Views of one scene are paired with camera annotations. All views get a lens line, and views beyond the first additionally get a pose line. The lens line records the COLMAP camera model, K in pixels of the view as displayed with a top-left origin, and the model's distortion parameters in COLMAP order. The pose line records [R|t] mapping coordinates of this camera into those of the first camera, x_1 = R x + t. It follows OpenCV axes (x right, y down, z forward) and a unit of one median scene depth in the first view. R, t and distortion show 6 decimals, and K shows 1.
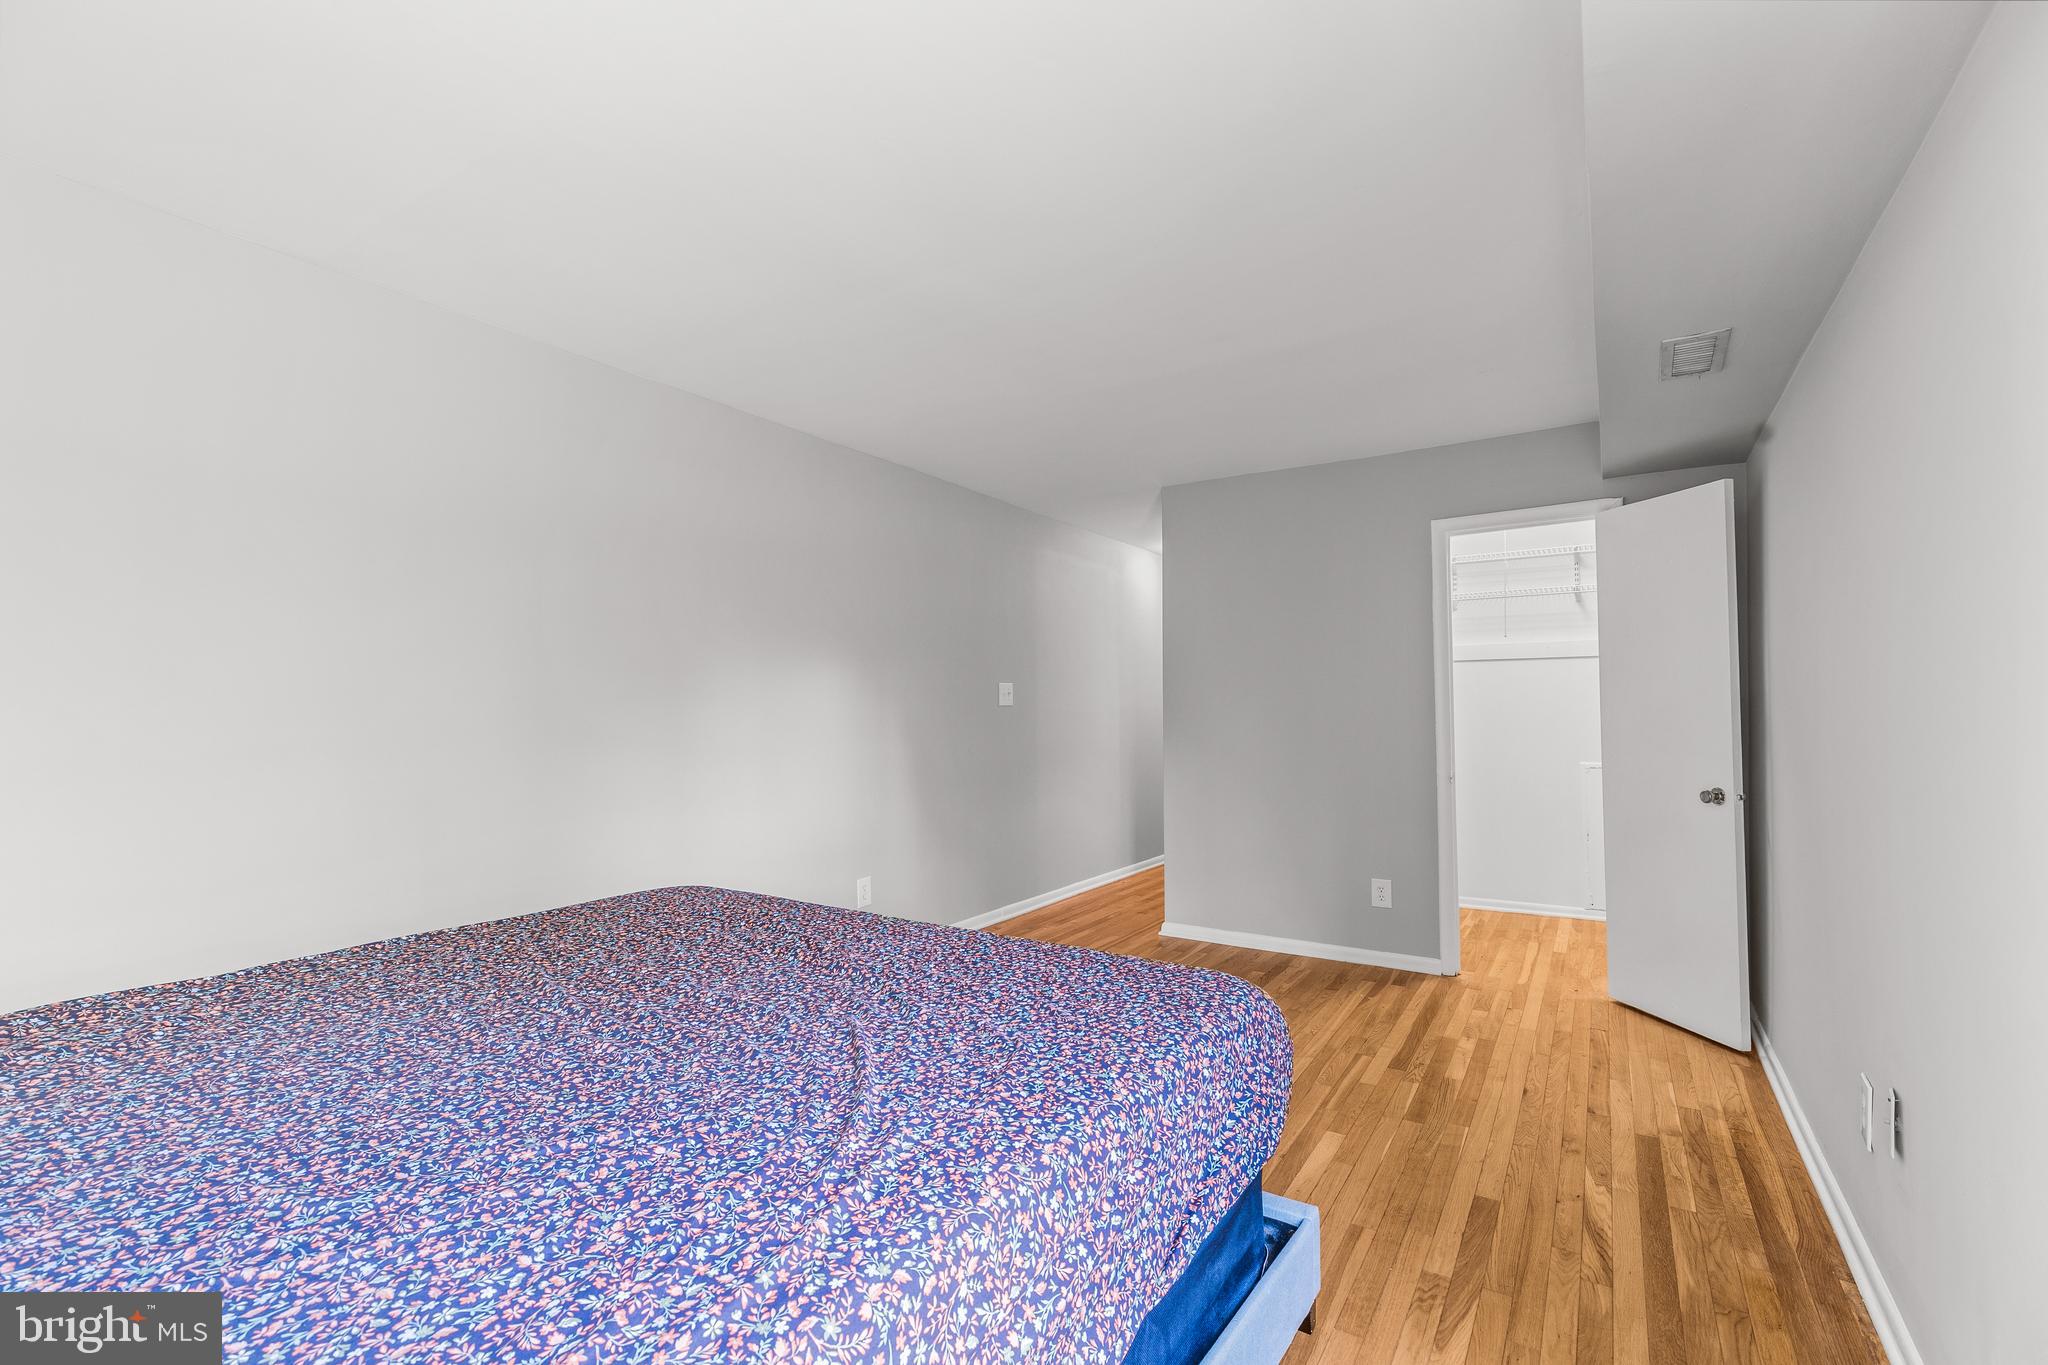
lens RADIAL K [[927.1, 0, 1024.2], [0, 927.1, 686.9], [0, 0, 1]] dist [0.000978, 0.000968]
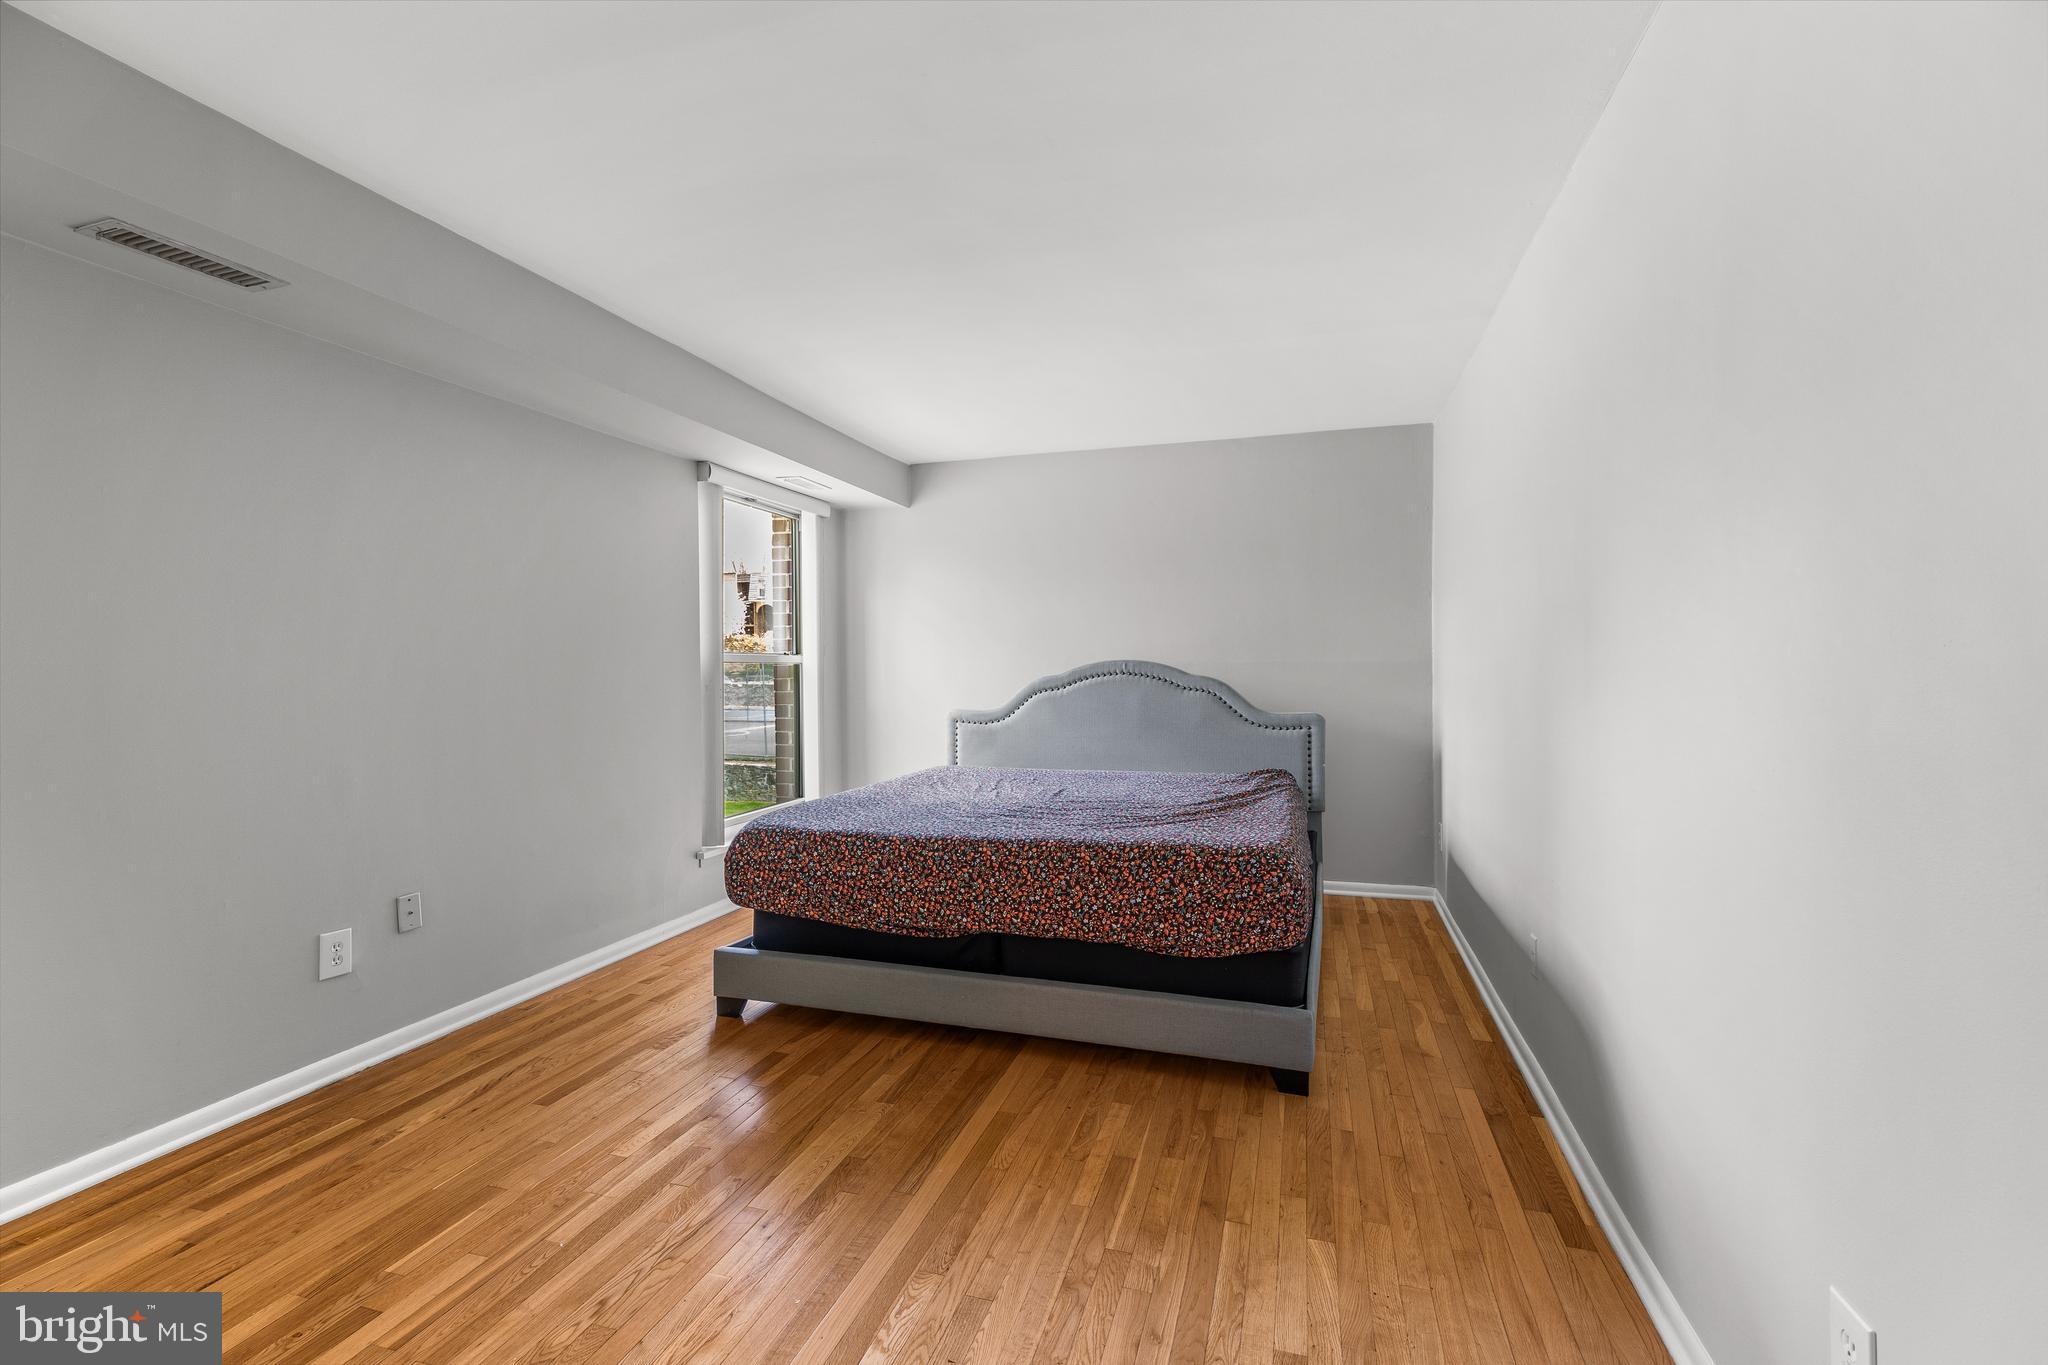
lens RADIAL K [[927.1, 0, 1023.3], [0, 927.1, 678.0], [0, 0, 1]] dist [0.000978, 0.000968]
pose [[-0.964027, 0.003561, -0.265779, 0.208392], [0.008037, 0.999844, -0.015754, 0.049251], [0.265681, -0.017323, -0.963905, 2.049250]]
